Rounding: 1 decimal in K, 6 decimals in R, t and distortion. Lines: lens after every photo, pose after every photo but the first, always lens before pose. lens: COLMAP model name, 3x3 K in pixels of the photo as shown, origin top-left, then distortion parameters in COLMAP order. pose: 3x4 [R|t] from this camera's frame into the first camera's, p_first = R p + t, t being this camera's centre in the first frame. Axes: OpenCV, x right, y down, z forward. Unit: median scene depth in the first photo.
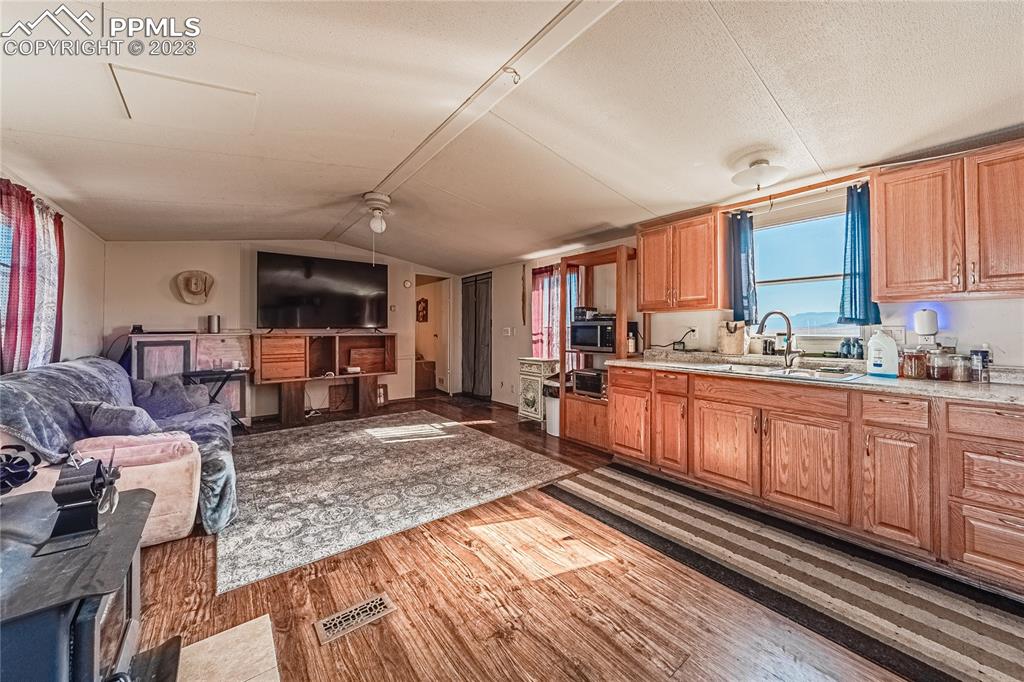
lens RADIAL K [[383.0, 0, 539.6], [0, 383.0, 325.6], [0, 0, 1]] dist [0.000029, -0.000291]
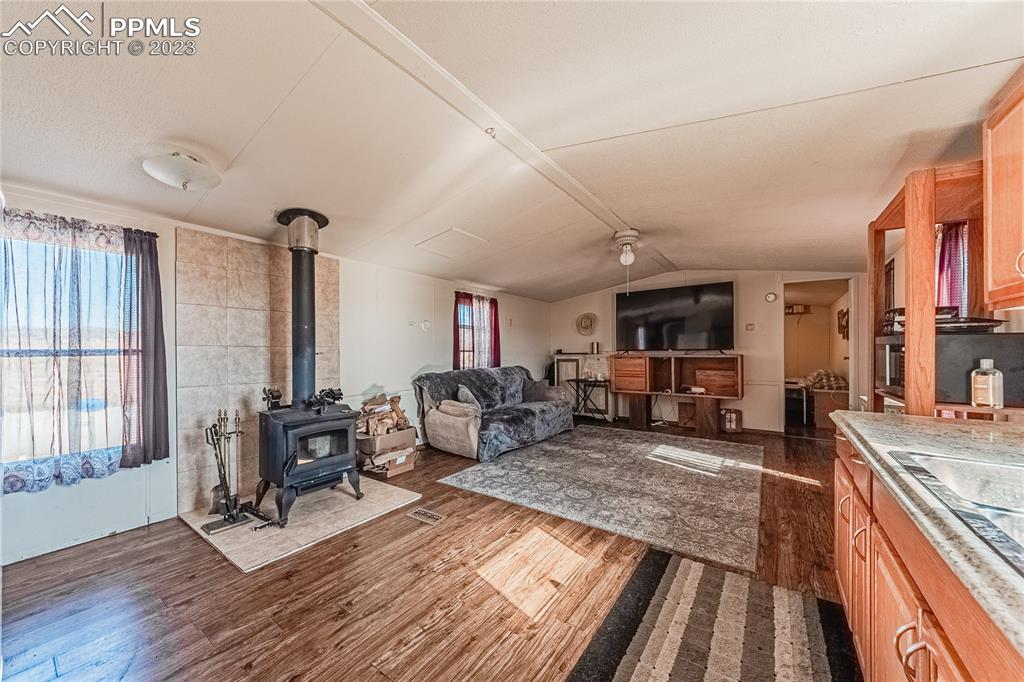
lens RADIAL K [[365.3, 0, 509.1], [0, 365.3, 348.6], [0, 0, 1]] dist [0.000508, 0.000041]
pose [[0.245508, -0.007472, -0.969366, 0.717863], [0.015967, 0.999866, -0.003663, -0.002252], [0.969263, -0.014579, 0.245594, 0.548235]]
